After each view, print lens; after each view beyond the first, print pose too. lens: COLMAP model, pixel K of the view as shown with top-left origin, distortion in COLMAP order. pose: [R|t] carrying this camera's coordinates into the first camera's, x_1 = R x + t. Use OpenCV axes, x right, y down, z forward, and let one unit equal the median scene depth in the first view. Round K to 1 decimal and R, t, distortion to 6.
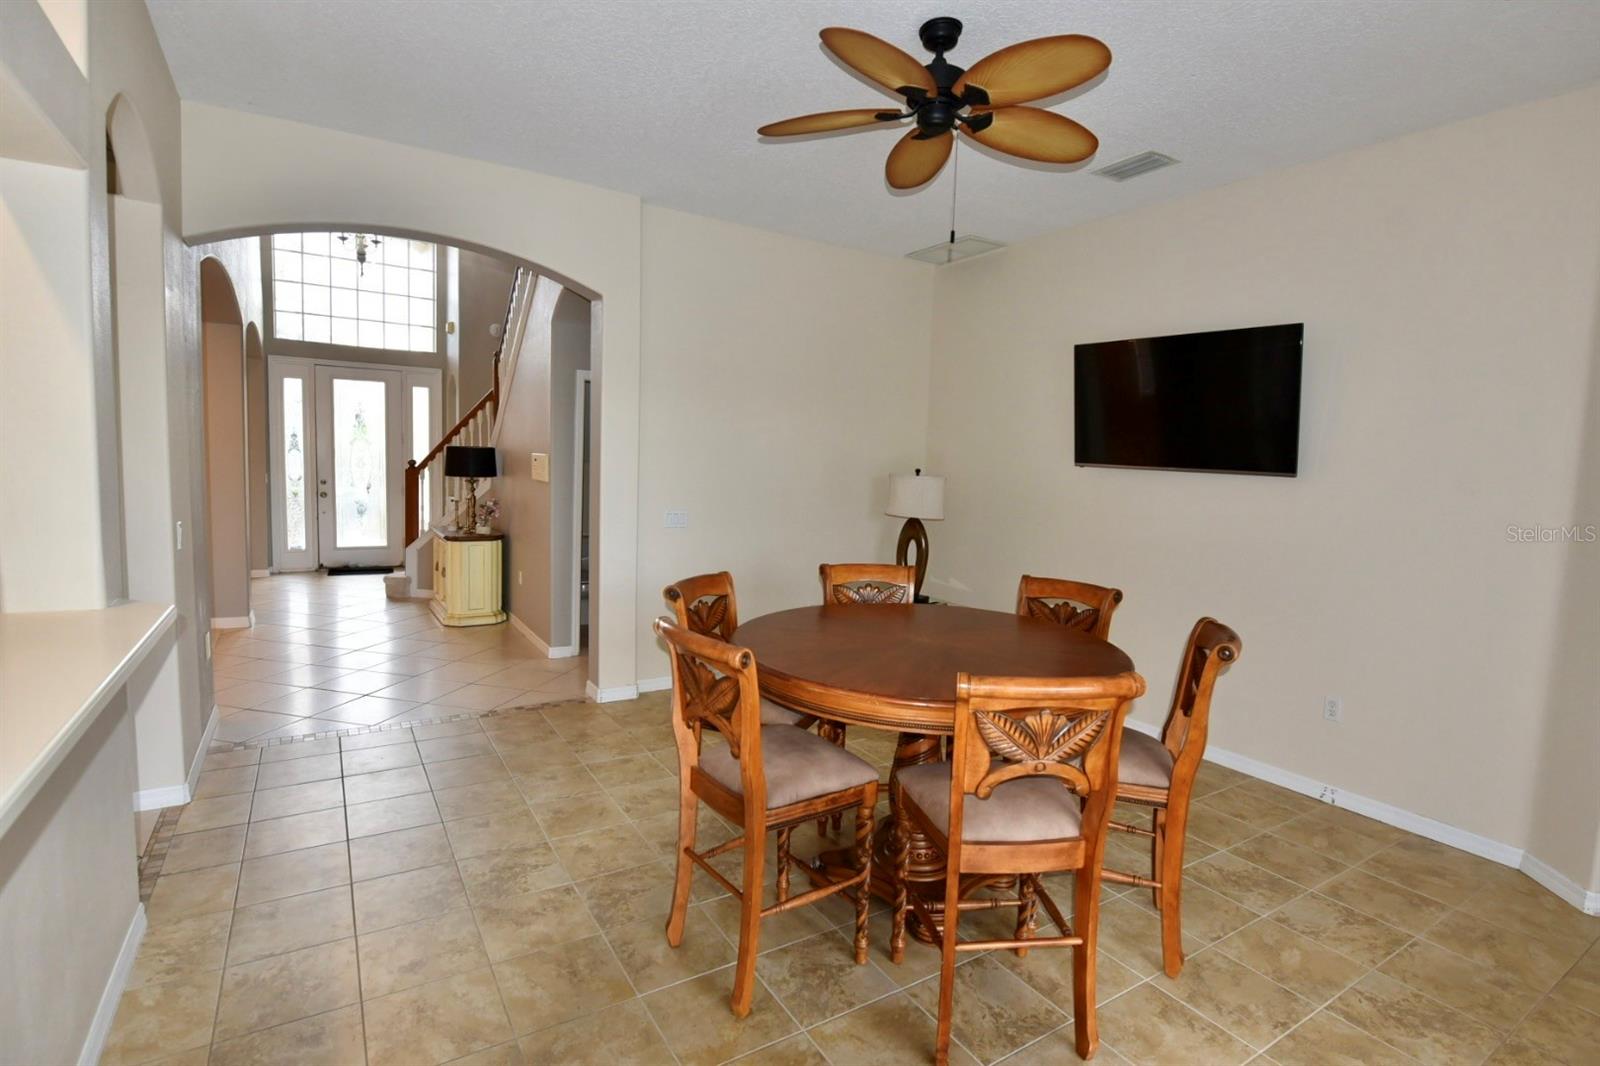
lens RADIAL K [[774.6, 0, 798.7], [0, 774.6, 529.7], [0, 0, 1]] dist [-0.010574, -0.005296]
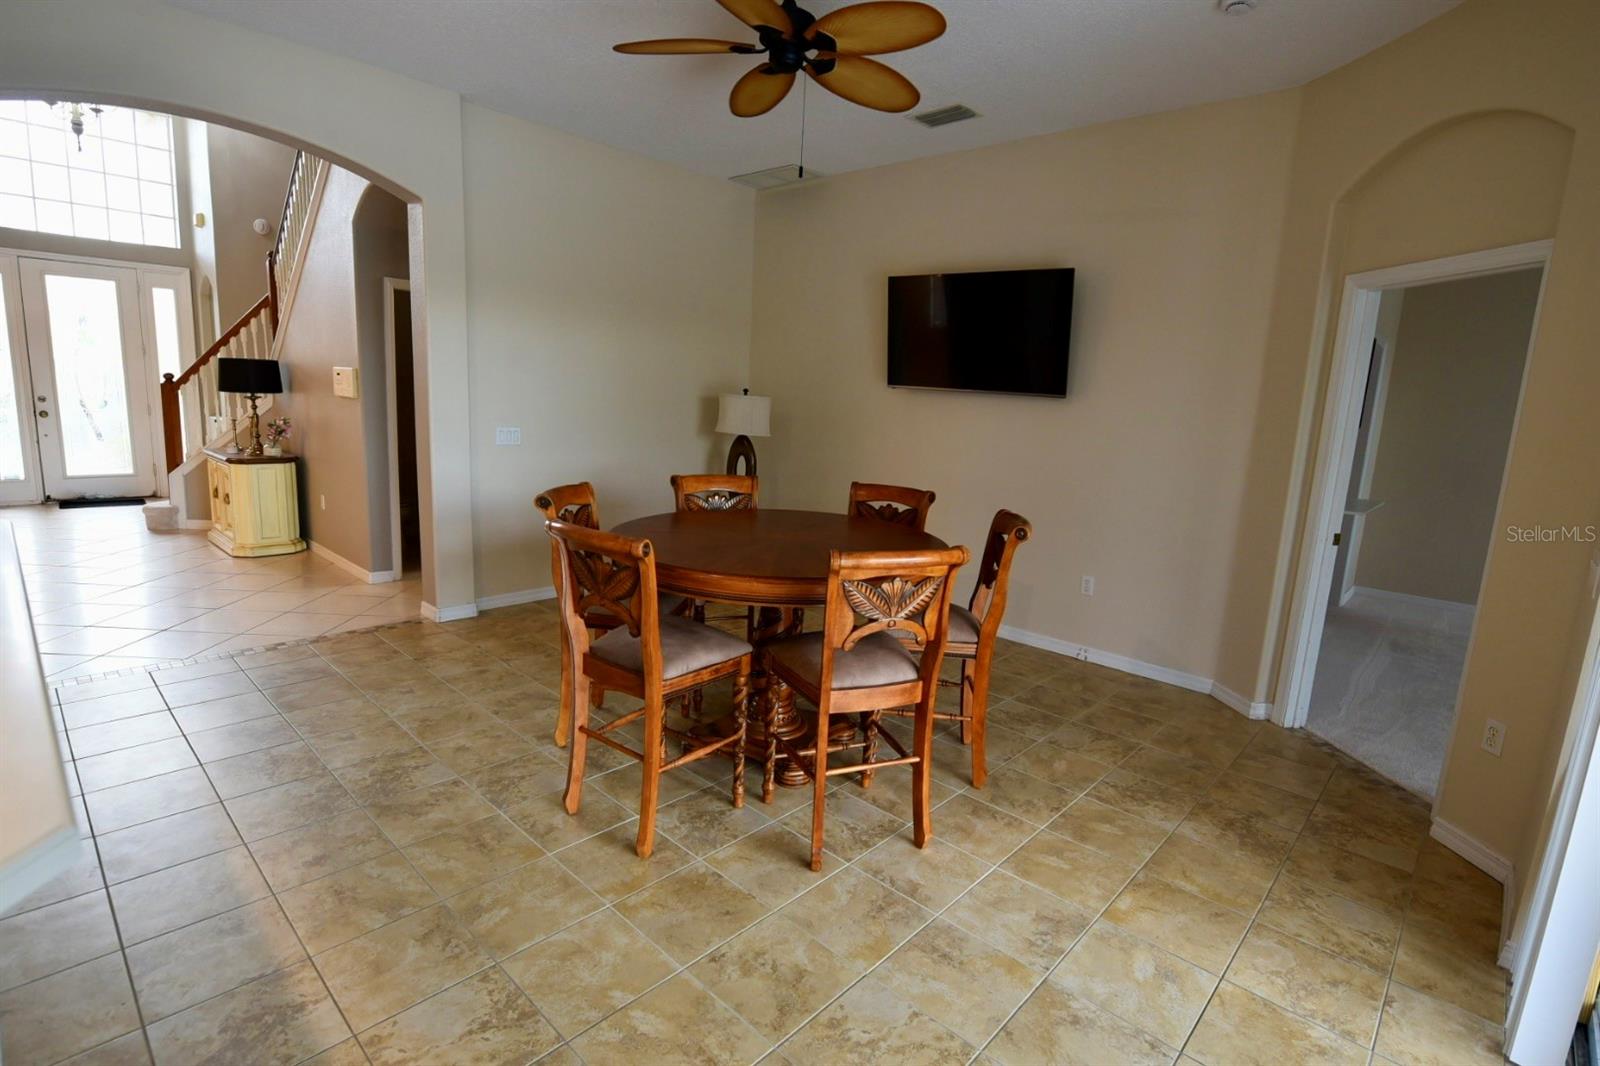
lens RADIAL K [[774.6, 0, 798.7], [0, 774.6, 529.7], [0, 0, 1]] dist [-0.010574, -0.005296]
pose [[0.966064, -0.032802, 0.256211, -0.104714], [0.008152, 0.995281, 0.096688, 0.022966], [-0.258174, -0.091318, 0.961773, -0.107986]]
